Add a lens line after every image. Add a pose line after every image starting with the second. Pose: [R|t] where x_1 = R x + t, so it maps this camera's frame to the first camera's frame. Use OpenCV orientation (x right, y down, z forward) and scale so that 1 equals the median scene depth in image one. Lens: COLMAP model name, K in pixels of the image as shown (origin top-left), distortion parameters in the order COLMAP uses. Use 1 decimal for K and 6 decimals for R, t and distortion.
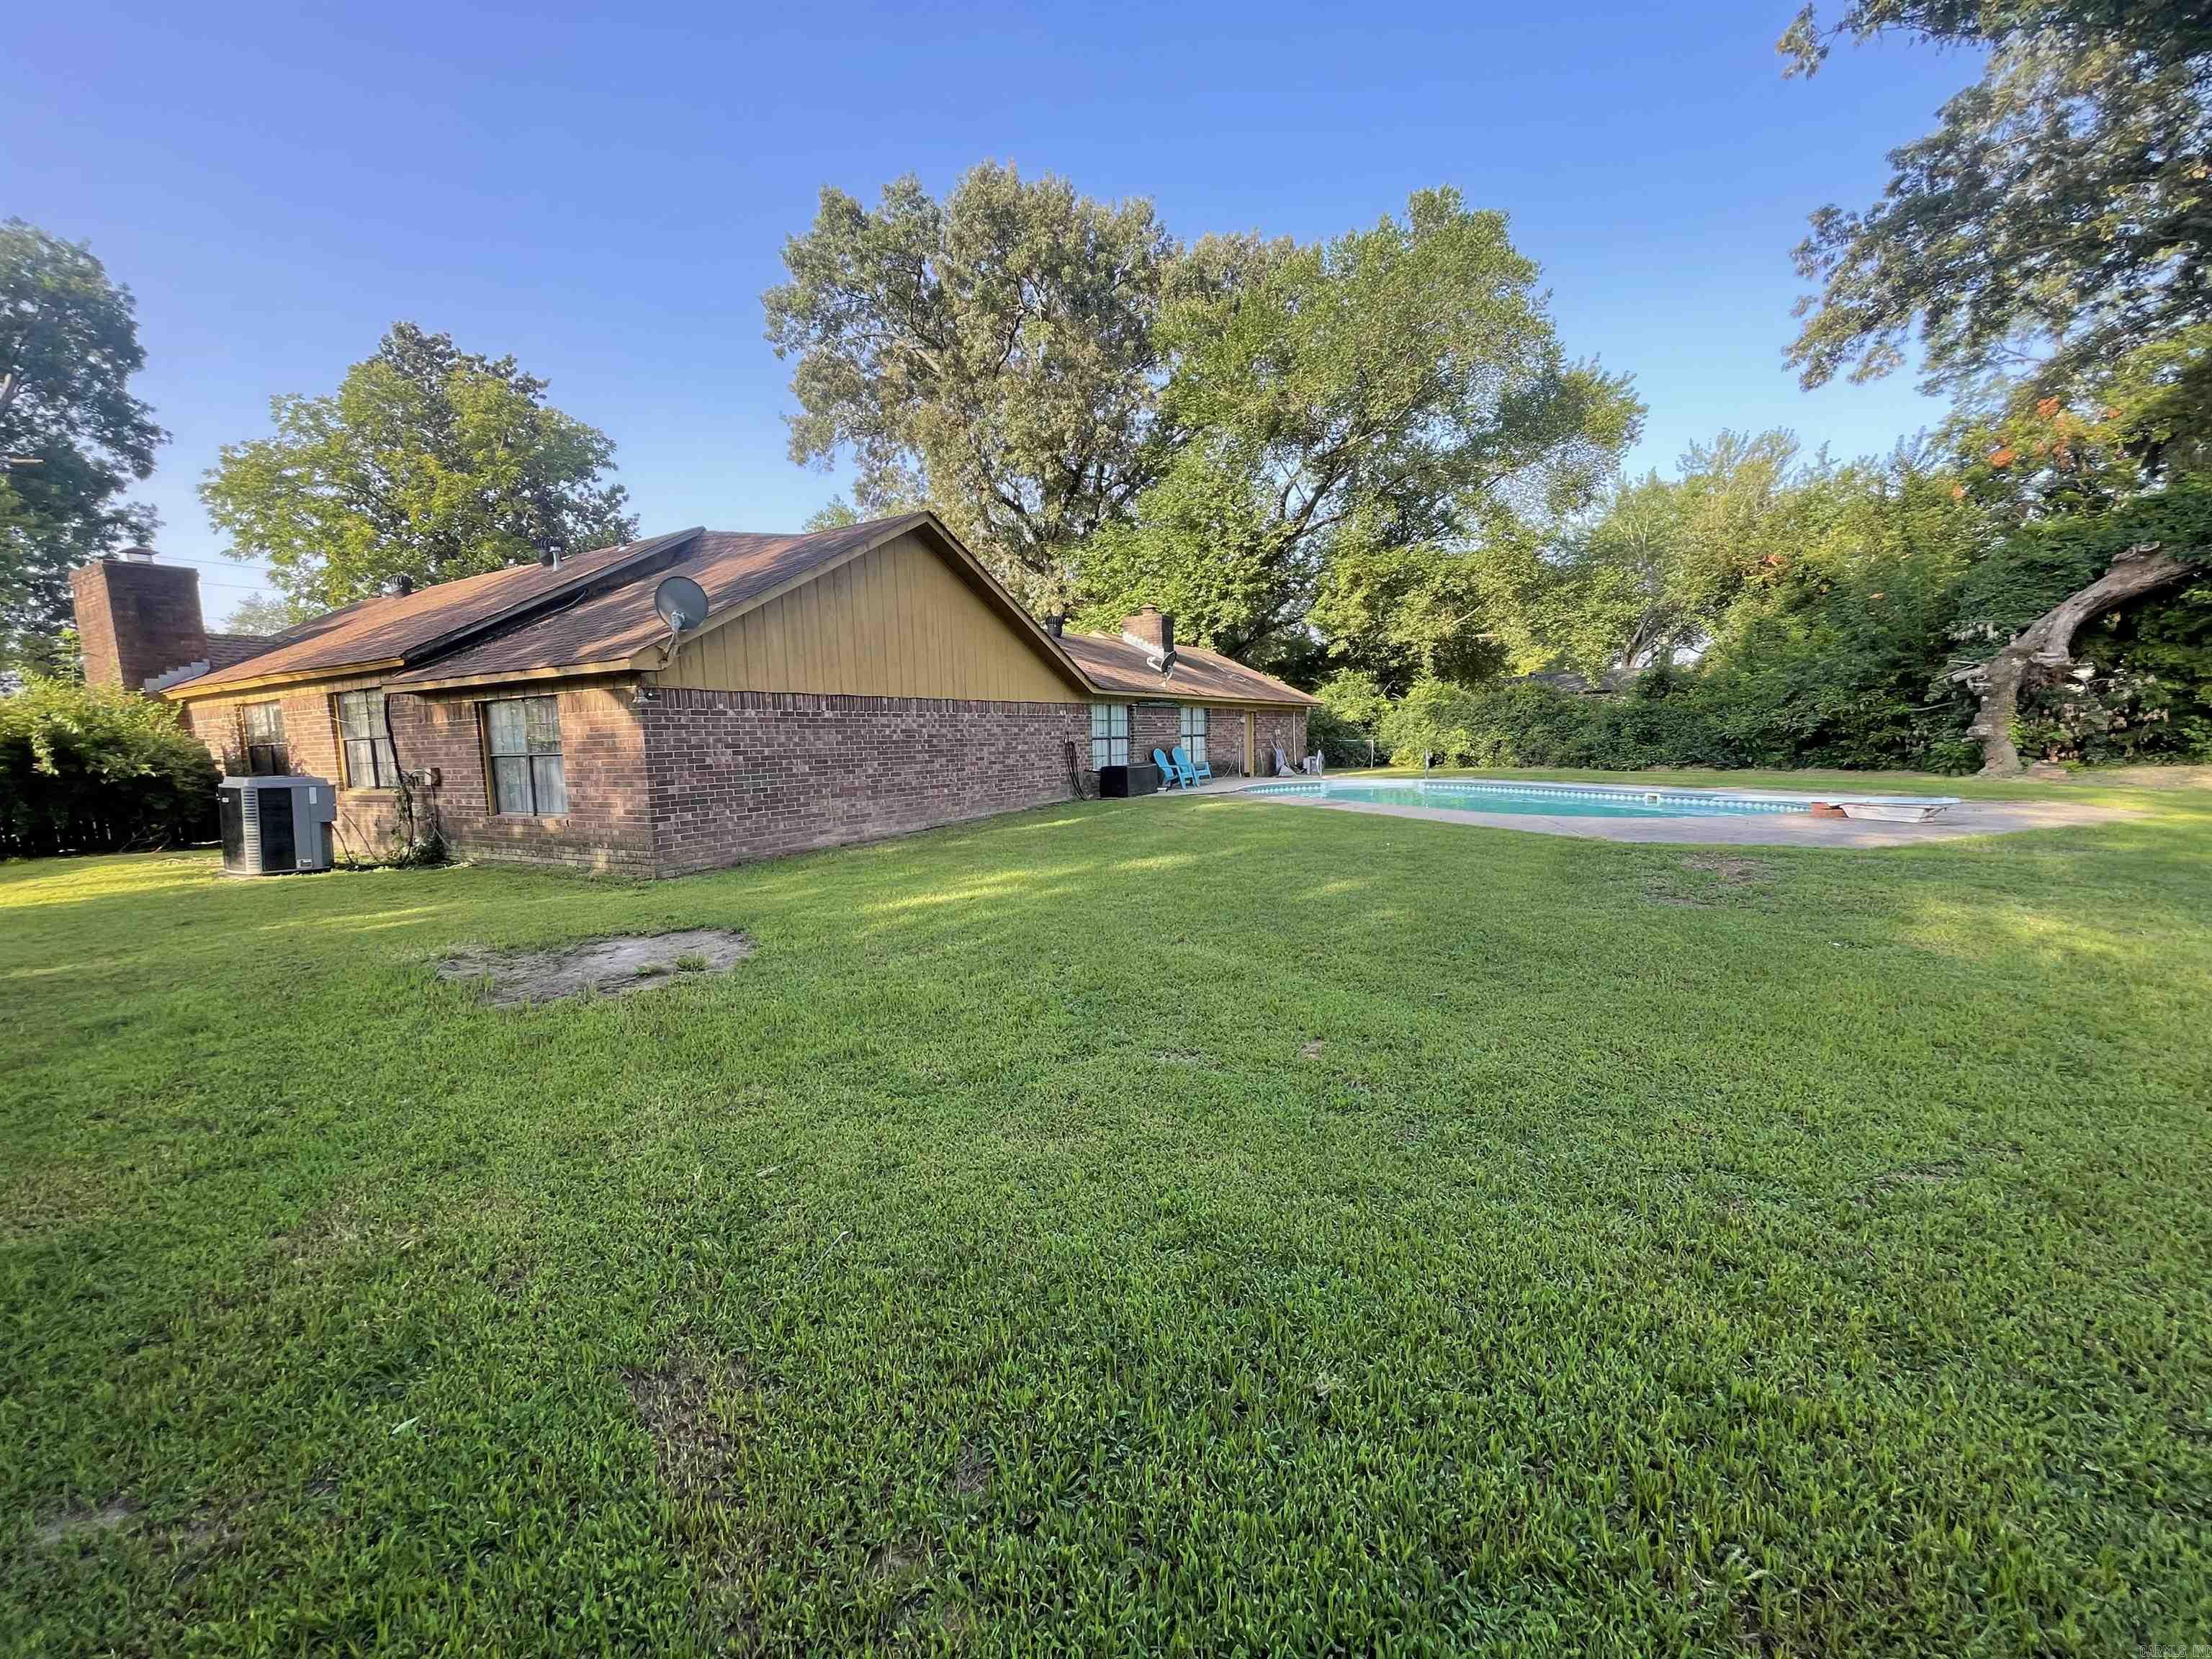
lens RADIAL K [[890.0, 0, 1091.6], [0, 890.0, 829.7], [0, 0, 1]] dist [-0.003641, -0.000042]
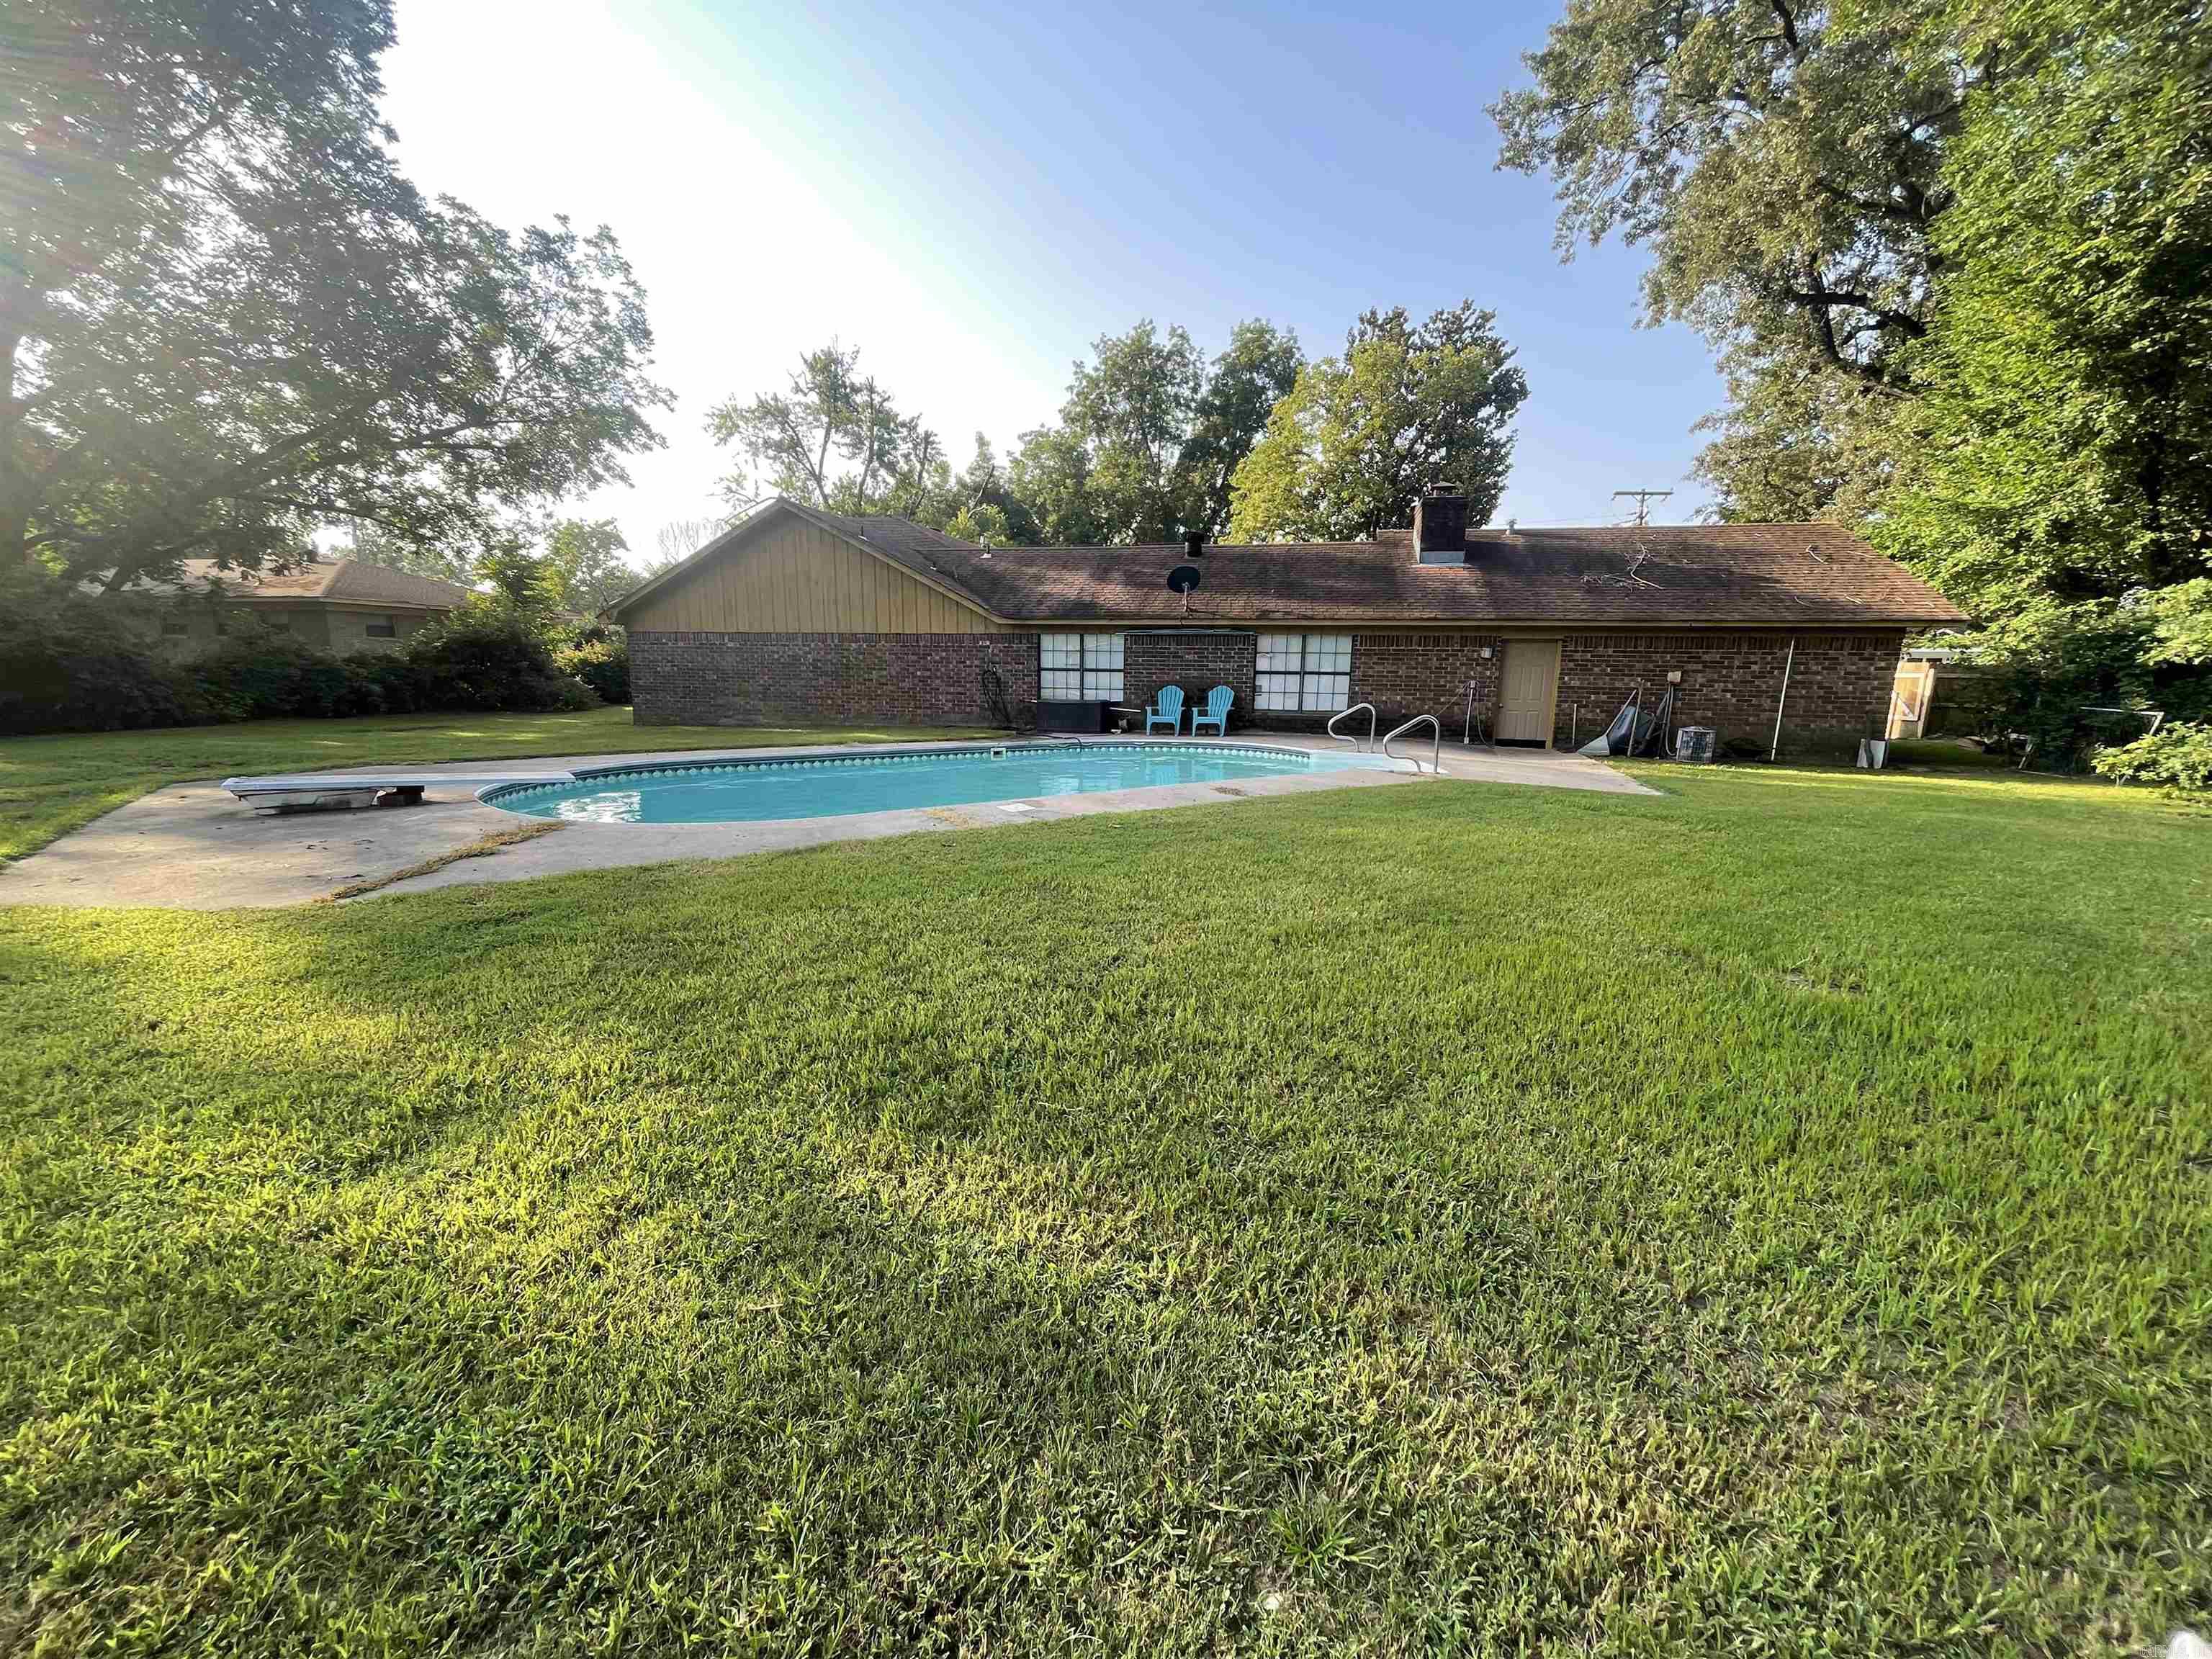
lens RADIAL K [[890.0, 0, 1095.5], [0, 890.0, 836.8], [0, 0, 1]] dist [-0.003641, -0.000042]
pose [[0.284800, 0.221424, -0.932663, 0.714233], [-0.117344, 0.973692, 0.195333, -0.087880], [0.951378, 0.053812, 0.303290, 0.554793]]
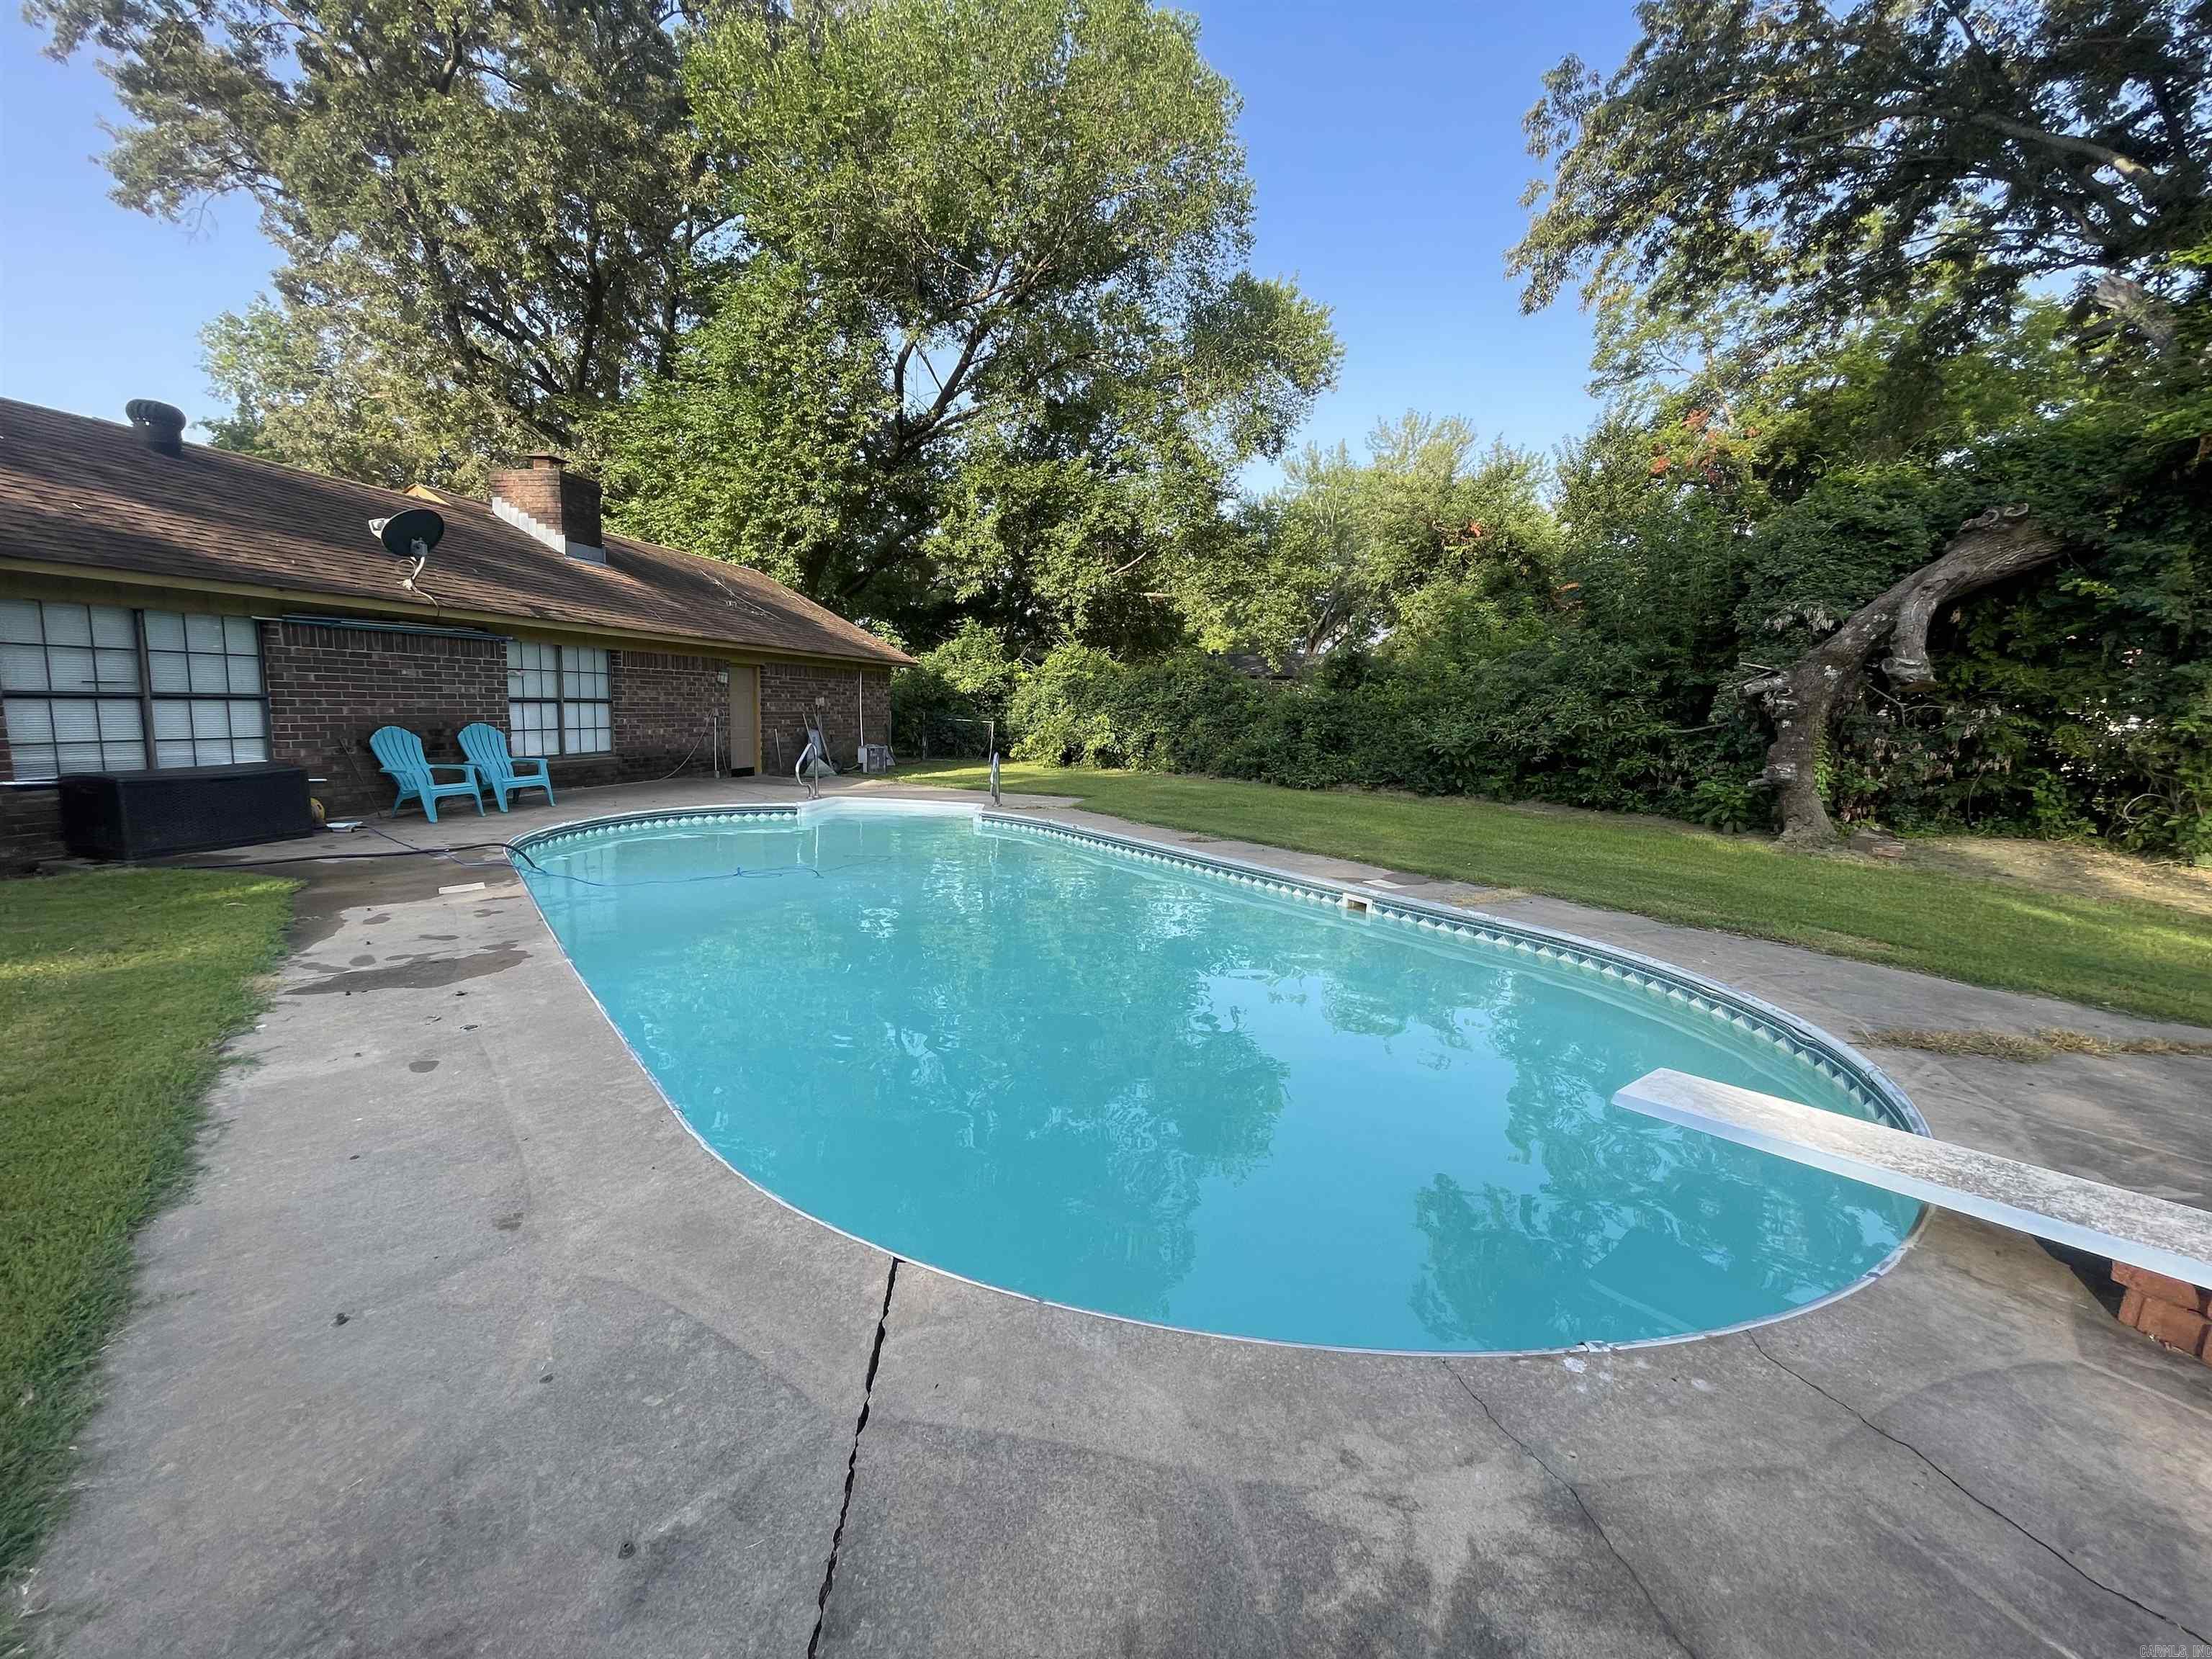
lens RADIAL K [[890.0, 0, 1095.2], [0, 890.0, 829.2], [0, 0, 1]] dist [-0.003641, -0.000042]
pose [[0.950878, 0.019710, 0.308937, 0.223940], [-0.032402, 0.998826, 0.036007, -0.054773], [-0.307865, -0.044249, 0.950401, 0.378177]]
